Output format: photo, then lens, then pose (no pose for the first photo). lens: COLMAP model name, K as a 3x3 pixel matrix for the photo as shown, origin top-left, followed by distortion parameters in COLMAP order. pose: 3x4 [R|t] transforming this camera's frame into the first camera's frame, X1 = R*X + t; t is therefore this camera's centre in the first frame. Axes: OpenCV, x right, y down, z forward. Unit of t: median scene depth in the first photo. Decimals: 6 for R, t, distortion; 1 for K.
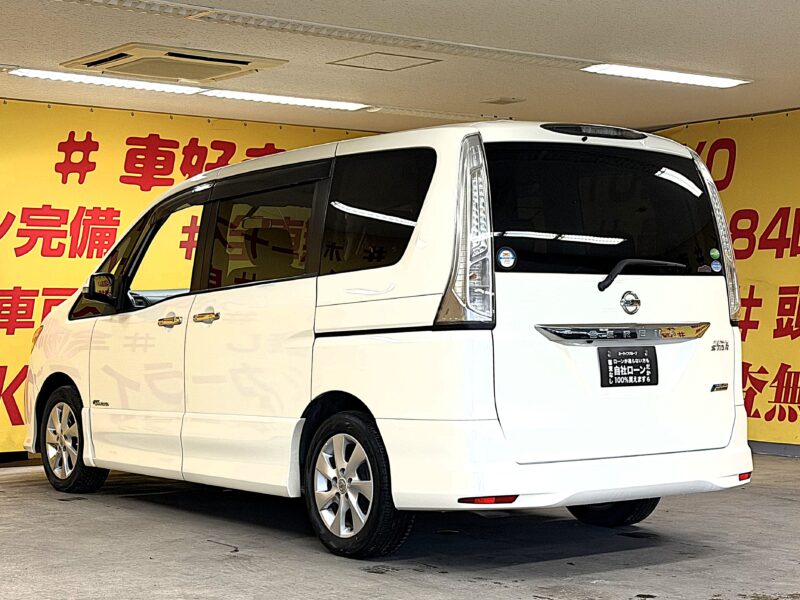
lens RADIAL K [[1463.7, 0, 407.8], [0, 1463.7, 325.2], [0, 0, 1]] dist [0.146735, 0.000000]
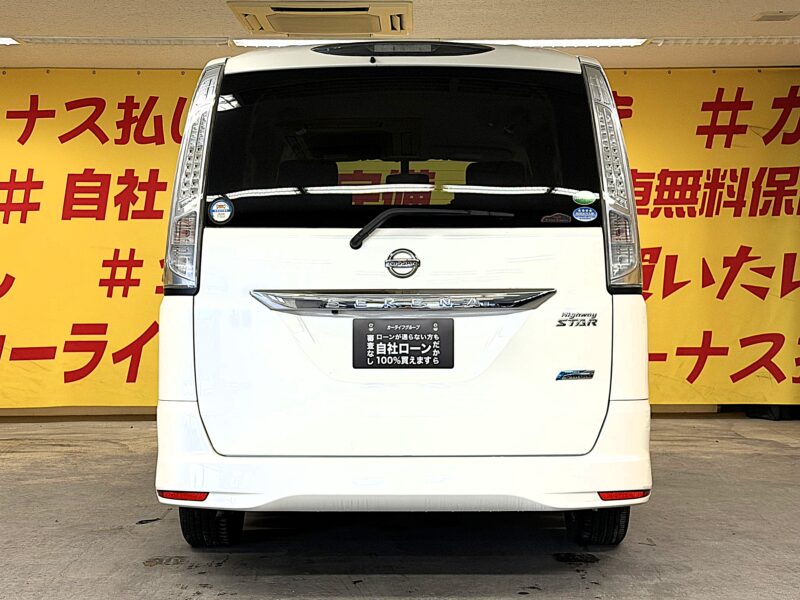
lens RADIAL K [[1376.2, 0, 420.5], [0, 1376.2, 332.3], [0, 0, 1]] dist [0.135406, 0.000000]
pose [[0.805398, 0.025375, -0.592191, 0.561587], [-0.005204, 0.999347, 0.035744, -0.004455], [0.592712, -0.025707, 0.805004, 0.380202]]
